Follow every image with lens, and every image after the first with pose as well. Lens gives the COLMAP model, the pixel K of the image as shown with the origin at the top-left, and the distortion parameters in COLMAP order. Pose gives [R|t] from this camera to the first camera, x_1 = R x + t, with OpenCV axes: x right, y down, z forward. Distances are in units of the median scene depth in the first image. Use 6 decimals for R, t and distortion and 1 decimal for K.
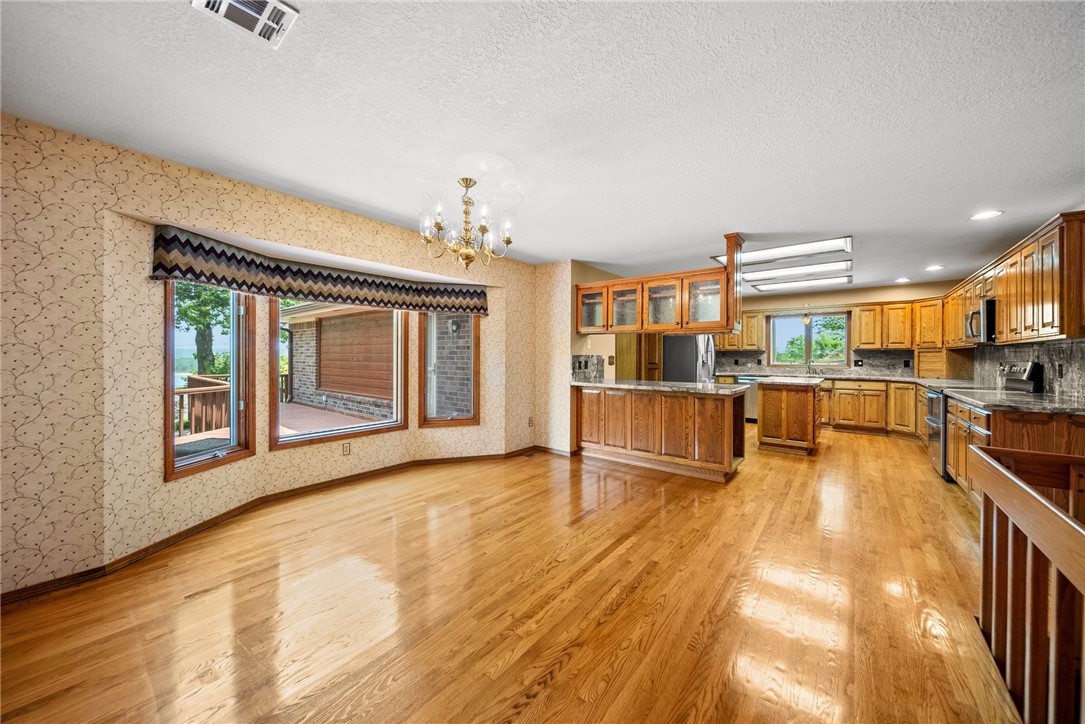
lens RADIAL K [[389.8, 0, 538.7], [0, 389.8, 355.3], [0, 0, 1]] dist [-0.001550, -0.001025]
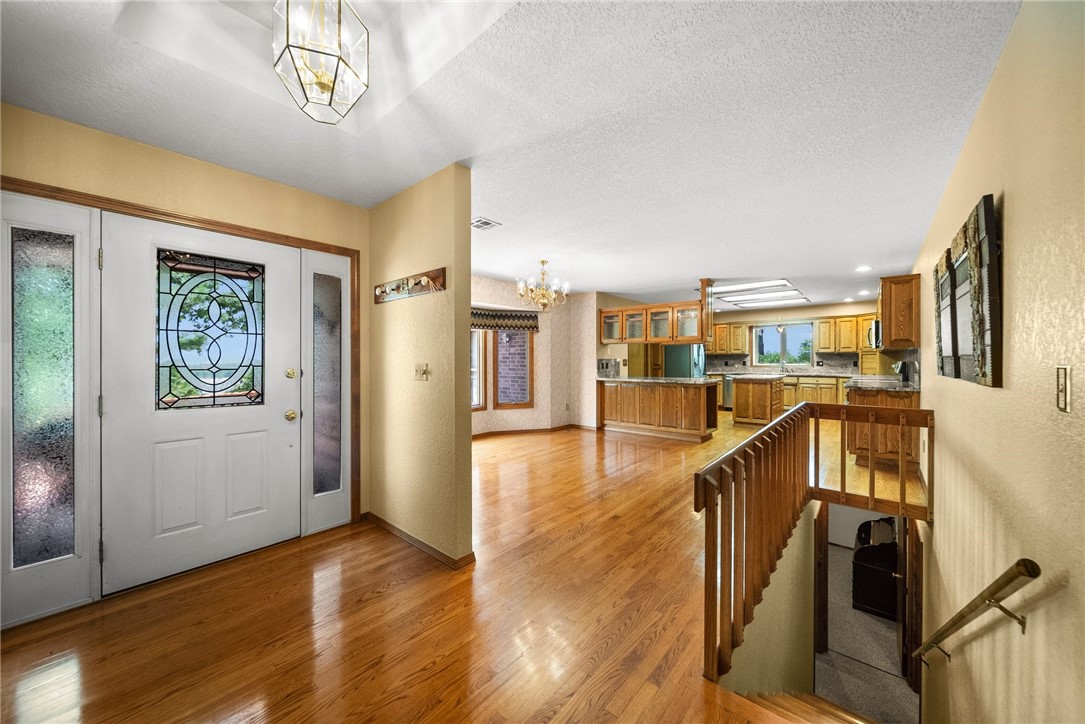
lens RADIAL K [[389.8, 0, 537.9], [0, 389.8, 360.9], [0, 0, 1]] dist [-0.001550, -0.001025]
pose [[0.999447, -0.007425, -0.032413, -0.081606], [0.007574, 0.999961, 0.004500, -0.001515], [0.032378, -0.004743, 0.999464, -0.409595]]
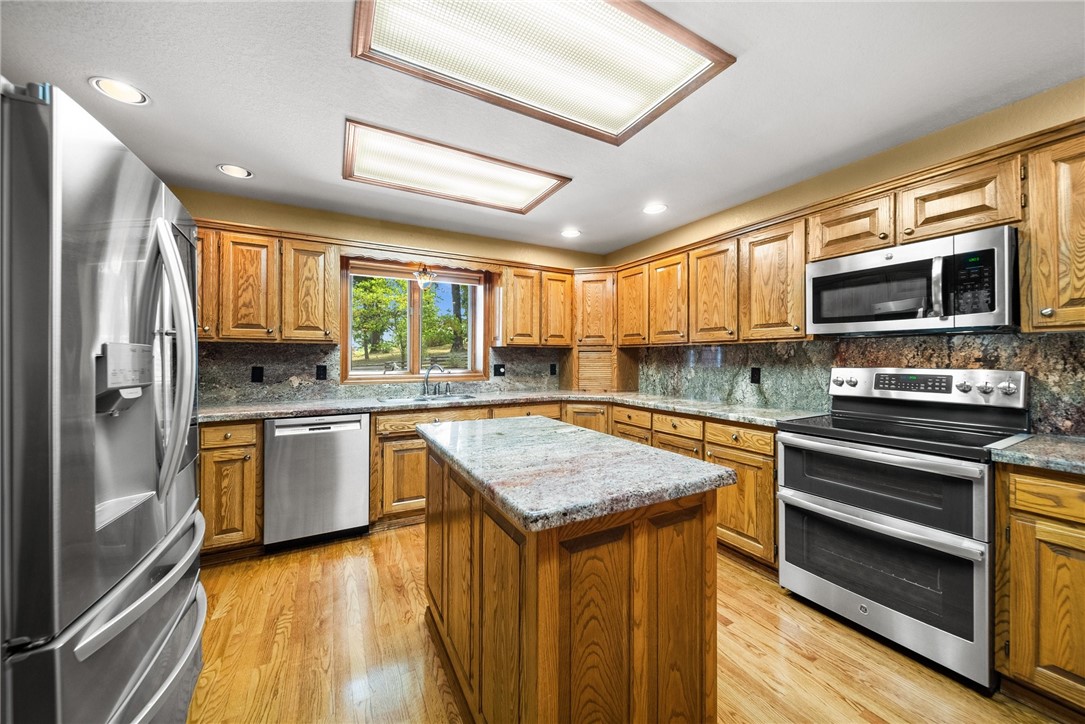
lens RADIAL K [[389.8, 0, 545.7], [0, 389.8, 357.7], [0, 0, 1]] dist [-0.001550, -0.001025]
pose [[0.371500, 0.000535, 0.928433, 0.426407], [-0.000858, 1.000000, -0.000233, 0.002815], [-0.928432, -0.000711, 0.371501, 0.971038]]
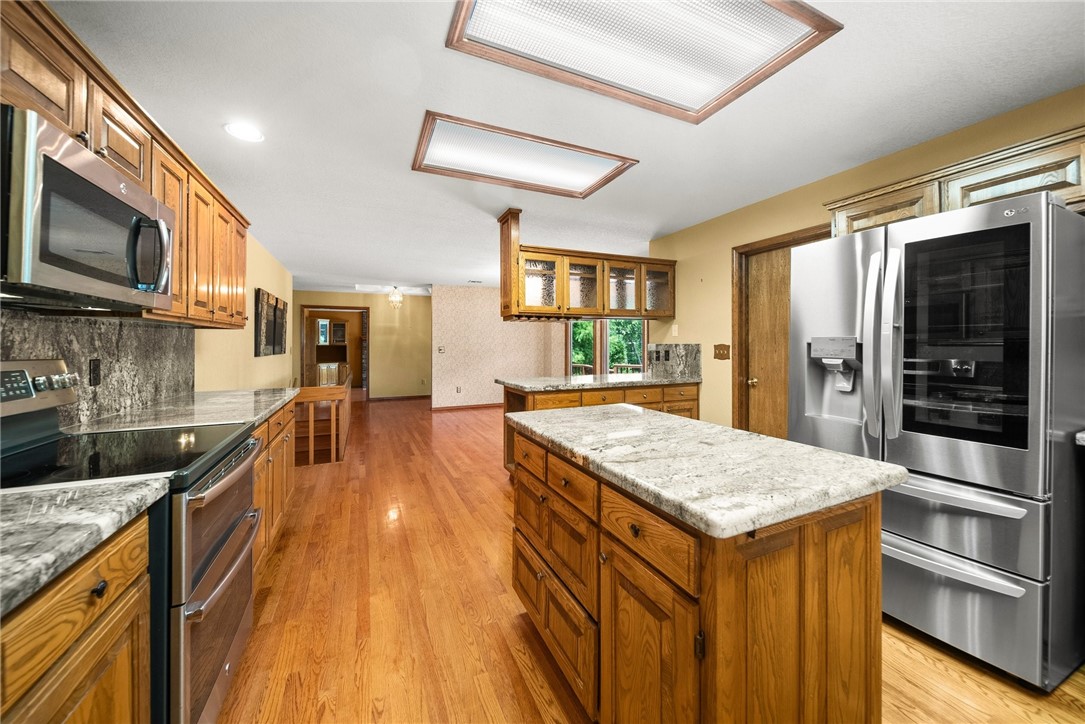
lens RADIAL K [[389.8, 0, 546.7], [0, 389.8, 343.9], [0, 0, 1]] dist [-0.001550, -0.001025]
pose [[-0.430615, -0.004340, -0.902525, 0.991518], [0.002023, 0.999981, -0.005773, 0.003568], [0.902534, -0.004312, -0.430598, 1.138153]]
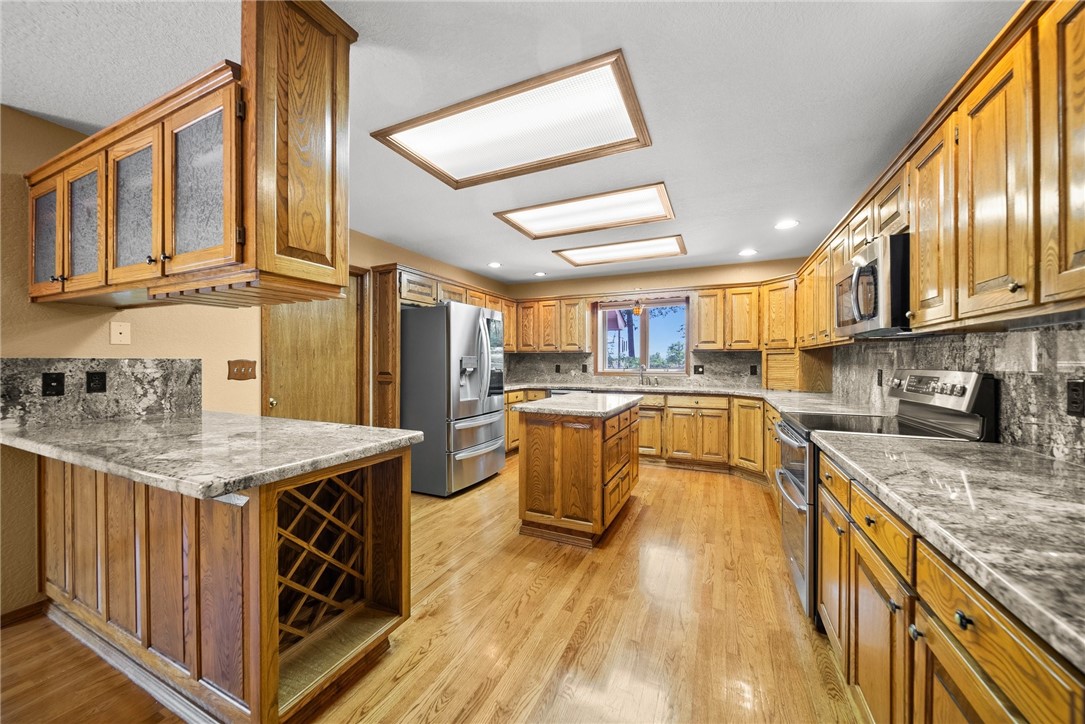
lens RADIAL K [[389.8, 0, 546.7], [0, 389.8, 361.8], [0, 0, 1]] dist [-0.001550, -0.001025]
pose [[0.966646, -0.002997, 0.256099, 0.479378], [0.001775, 0.999986, 0.005002, 0.001707], [-0.256111, -0.004381, 0.966638, 0.490220]]
